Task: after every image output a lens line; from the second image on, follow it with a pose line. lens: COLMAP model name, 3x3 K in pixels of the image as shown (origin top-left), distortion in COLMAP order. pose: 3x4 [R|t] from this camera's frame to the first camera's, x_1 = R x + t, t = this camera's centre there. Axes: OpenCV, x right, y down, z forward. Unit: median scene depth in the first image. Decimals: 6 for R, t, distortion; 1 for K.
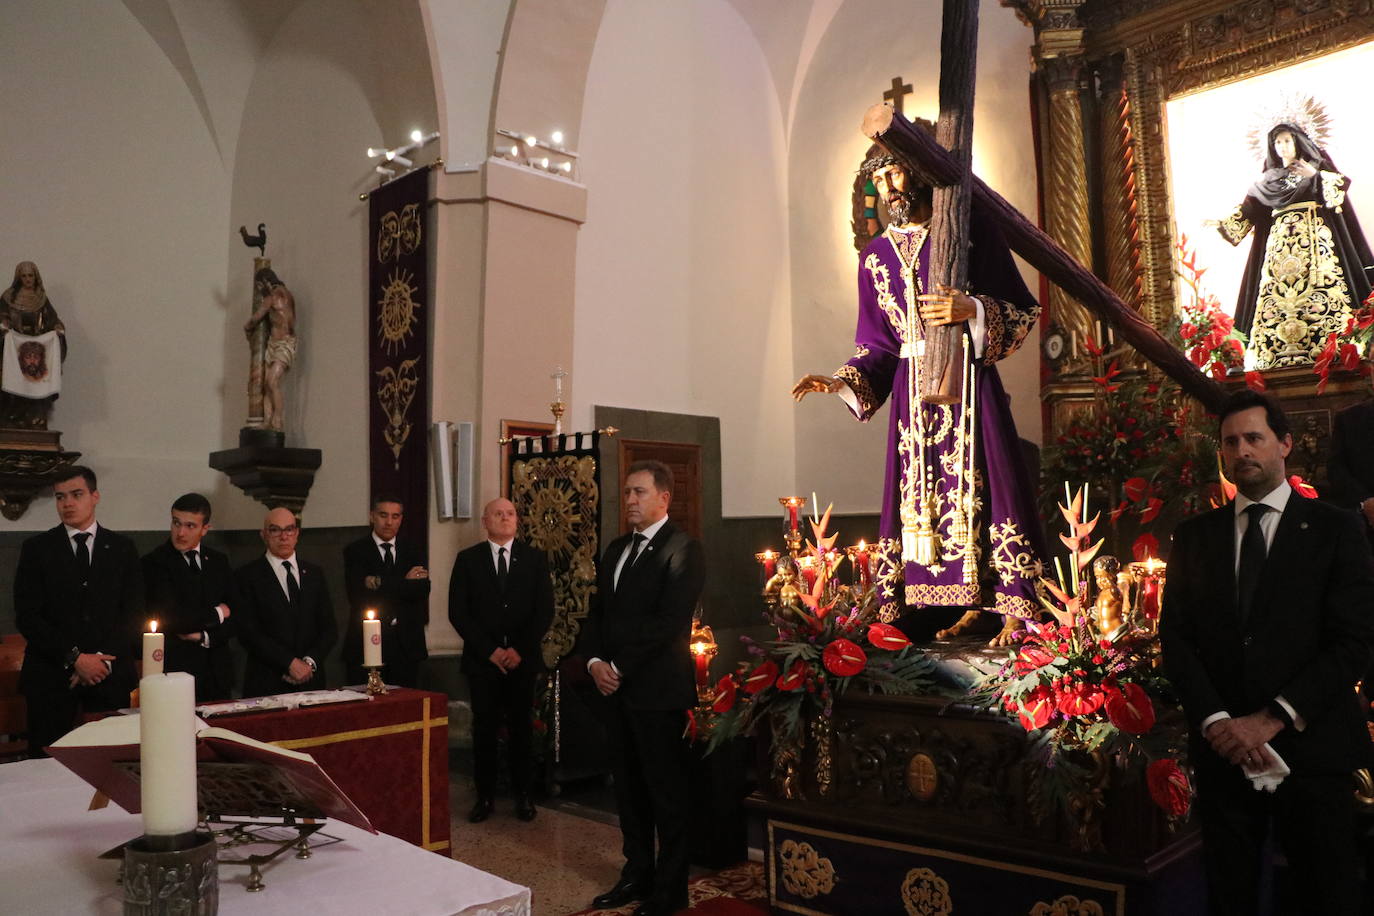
lens RADIAL K [[1119.3, 0, 687.0], [0, 1119.3, 458.0], [0, 0, 1]] dist [-0.178824, 0.156040]
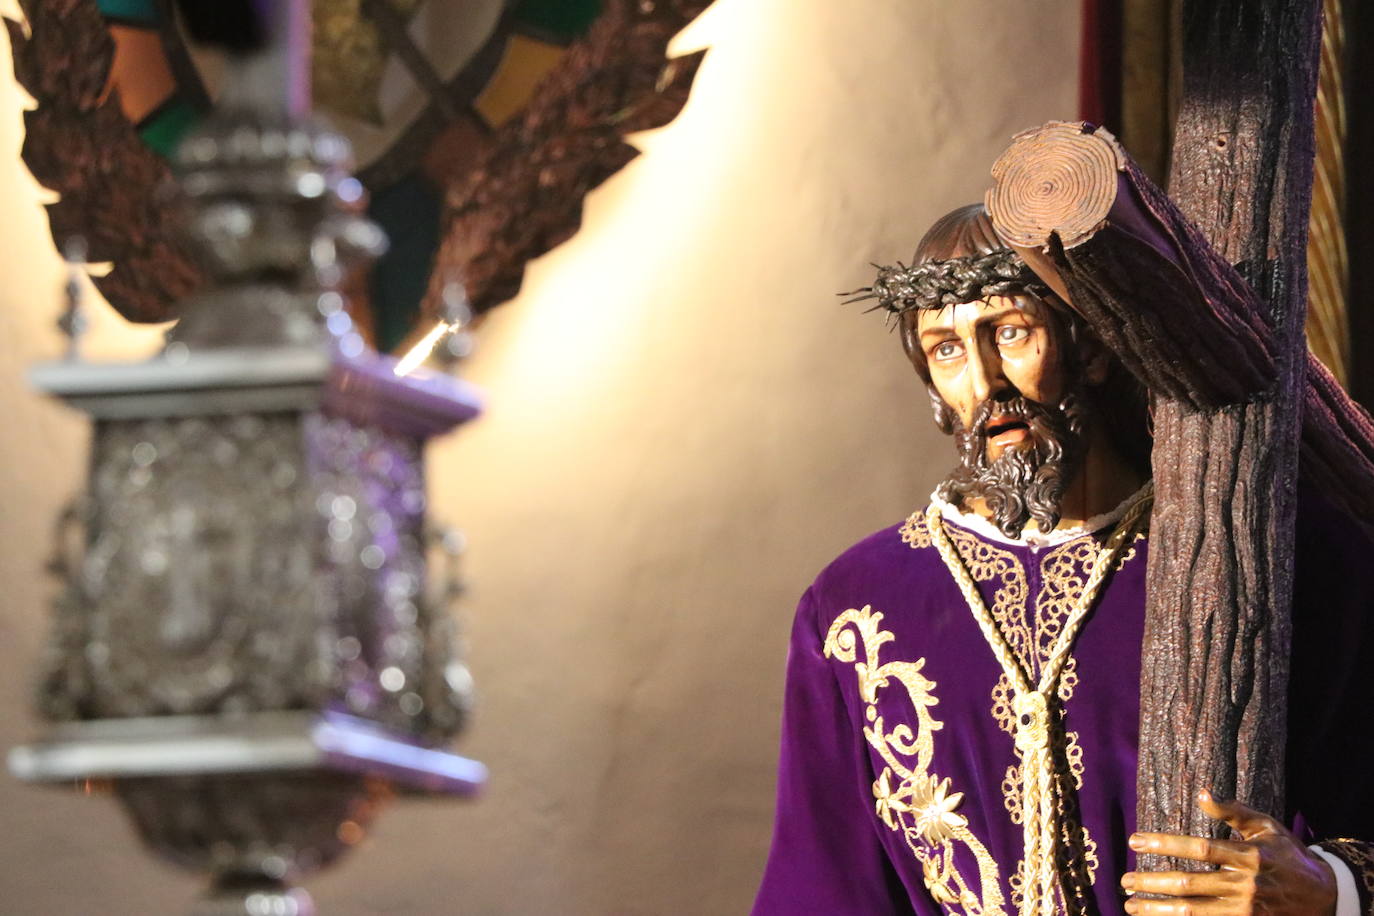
lens RADIAL K [[7925.3, 0, 657.8], [0, 7925.3, 464.8], [0, 0, 1]] dist [1.958923, 9.076008]
pose [[0.936391, 0.070680, 0.343767, -0.509243], [-0.039129, 0.994429, -0.097876, -0.037247], [-0.348770, 0.078199, 0.933940, -0.690518]]
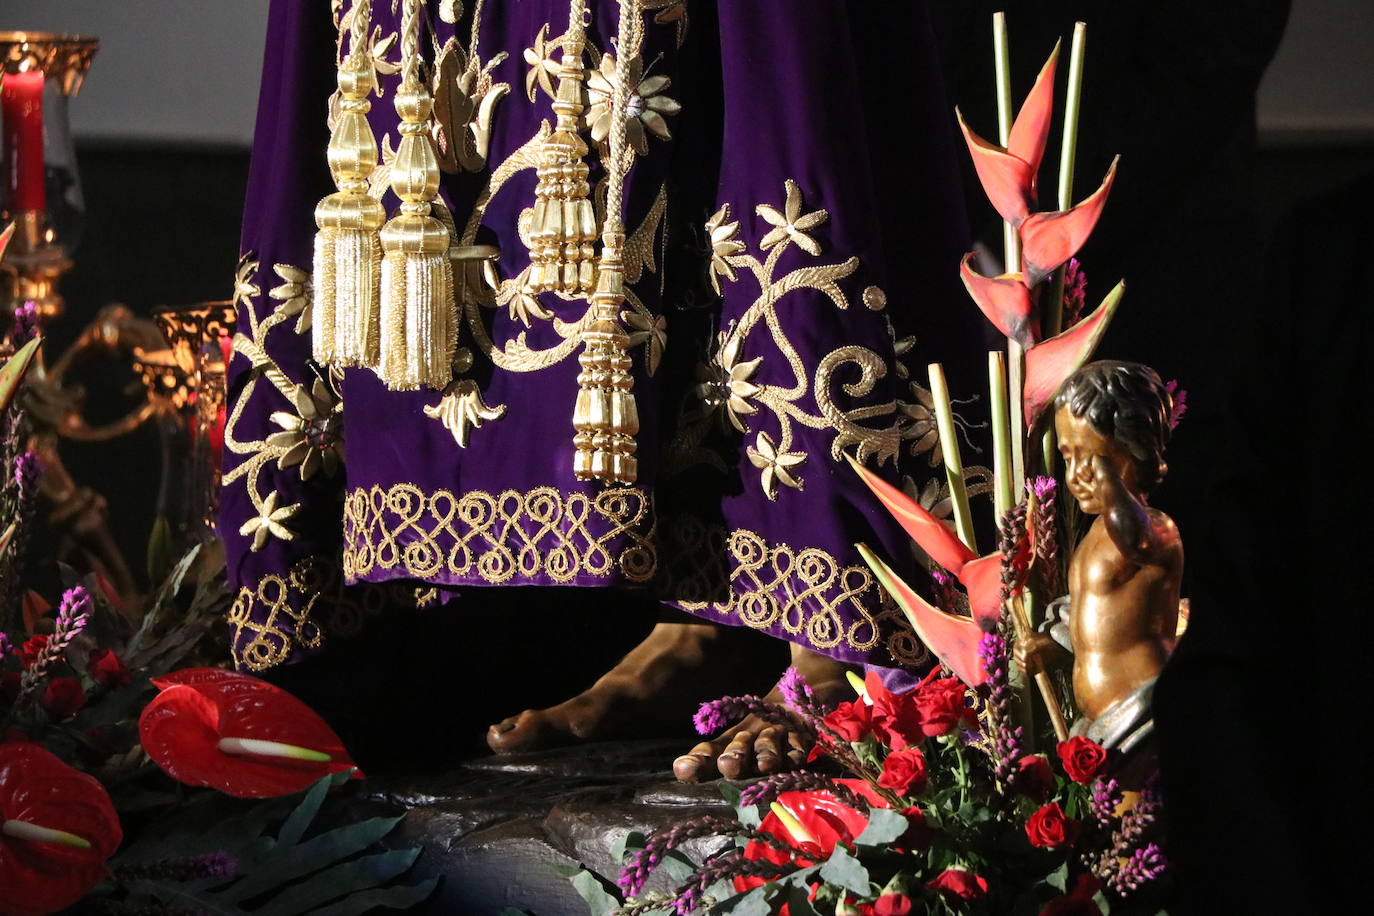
lens RADIAL K [[7925.3, 0, 657.8], [0, 7925.3, 464.8], [0, 0, 1]] dist [1.958923, 9.076008]
pose [[0.995564, 0.020296, 0.091873, 0.117283], [-0.028777, 0.995348, 0.091950, -0.027844], [-0.089579, -0.094186, 0.991516, -0.472665]]
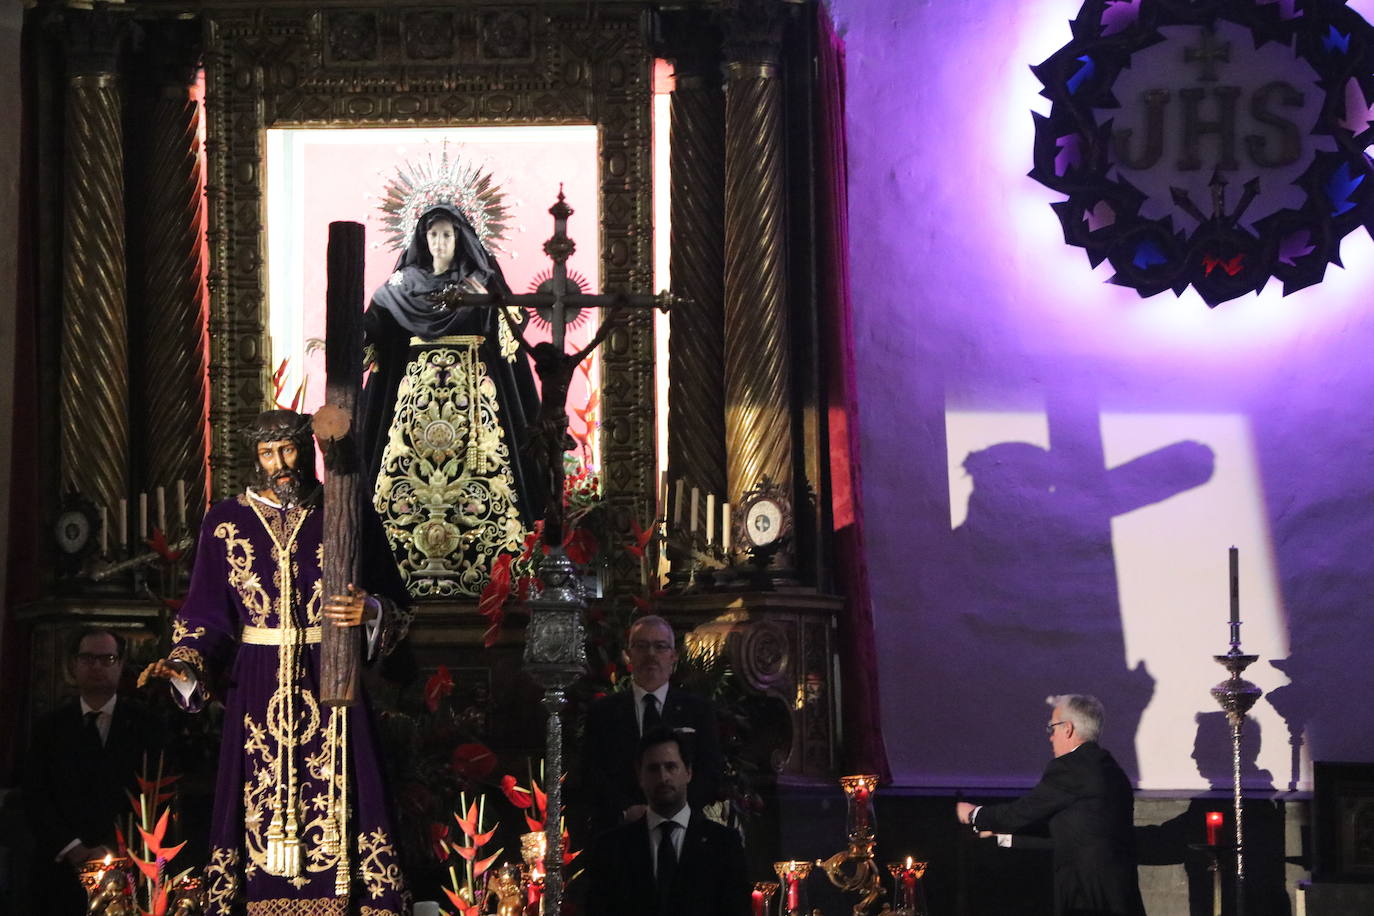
lens RADIAL K [[4930.1, 0, 687.0], [0, 4930.1, 458.0], [0, 0, 1]] dist [0.627061, 1.934025]
pose [[0.733659, 0.064642, 0.676437, -2.251587], [-0.053100, 0.997875, -0.037768, -0.107375], [-0.677440, -0.008210, 0.735532, -2.158550]]
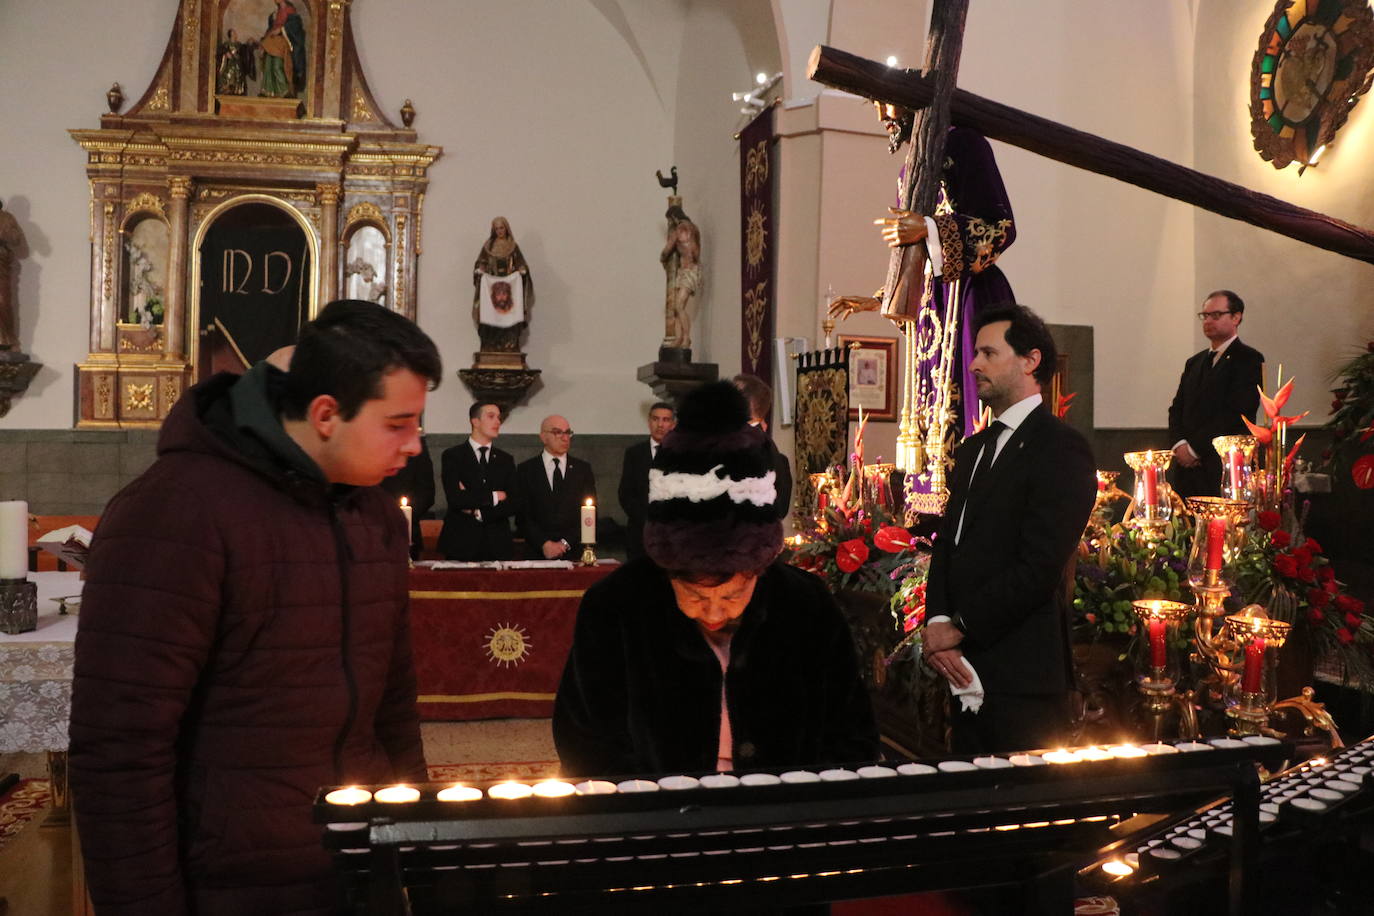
lens RADIAL K [[1119.3, 0, 687.0], [0, 1119.3, 458.0], [0, 0, 1]] dist [-0.178824, 0.156040]
pose [[0.853815, 0.027706, -0.519839, 0.551034], [0.015813, 0.996742, 0.079095, -0.005484], [0.520337, -0.075752, 0.850595, -0.010721]]
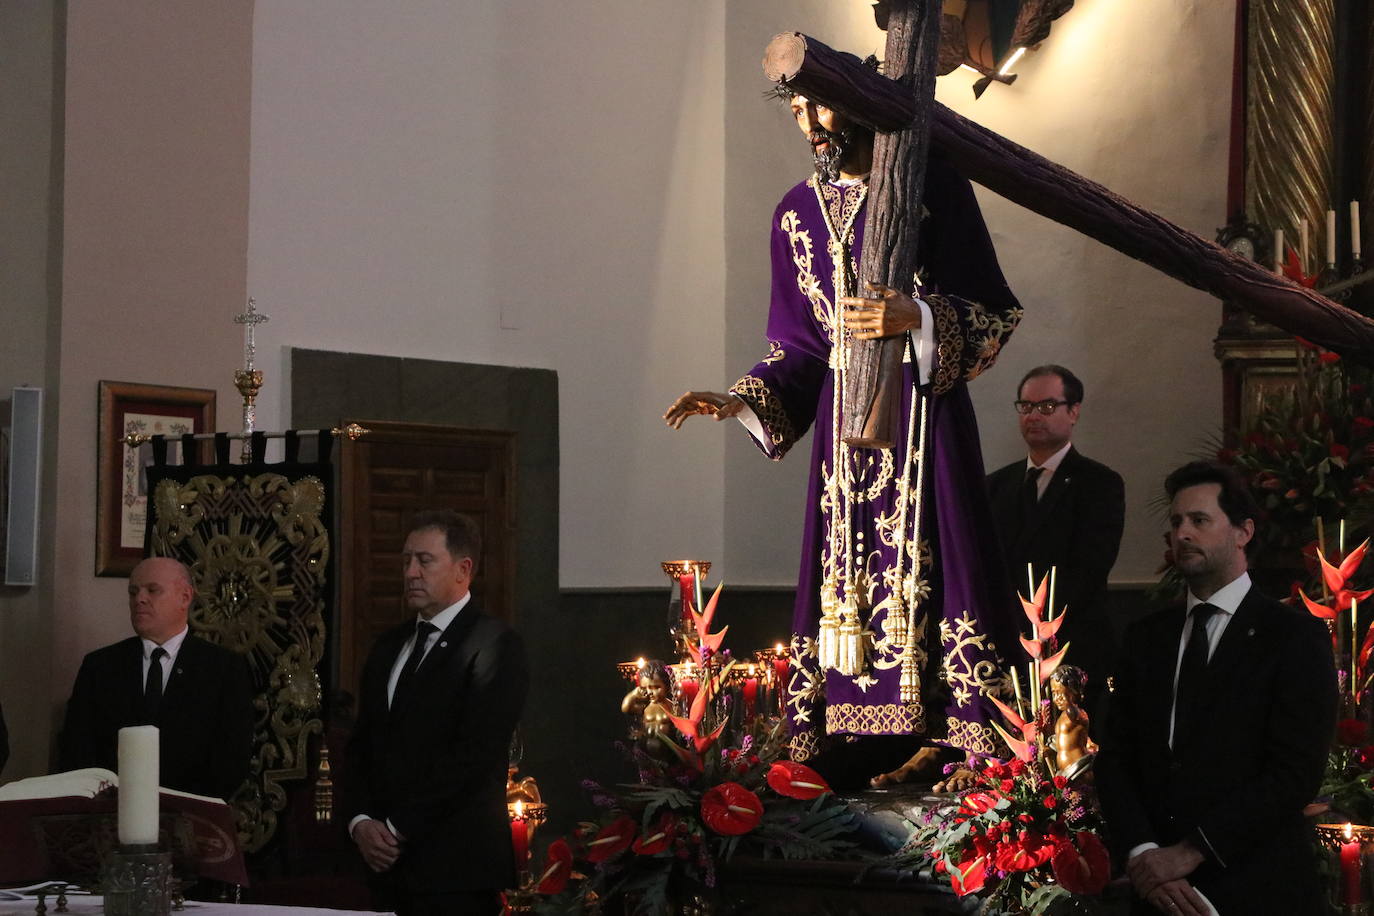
lens RADIAL K [[3689.6, 0, 684.1], [0, 3689.6, 472.7], [0, 0, 1]] dist [0.427831, -0.223627]
pose [[0.997780, 0.018322, 0.064023, -0.037051], [-0.020012, 0.999466, 0.025849, -0.083740], [-0.063515, -0.027073, 0.997614, -1.235050]]
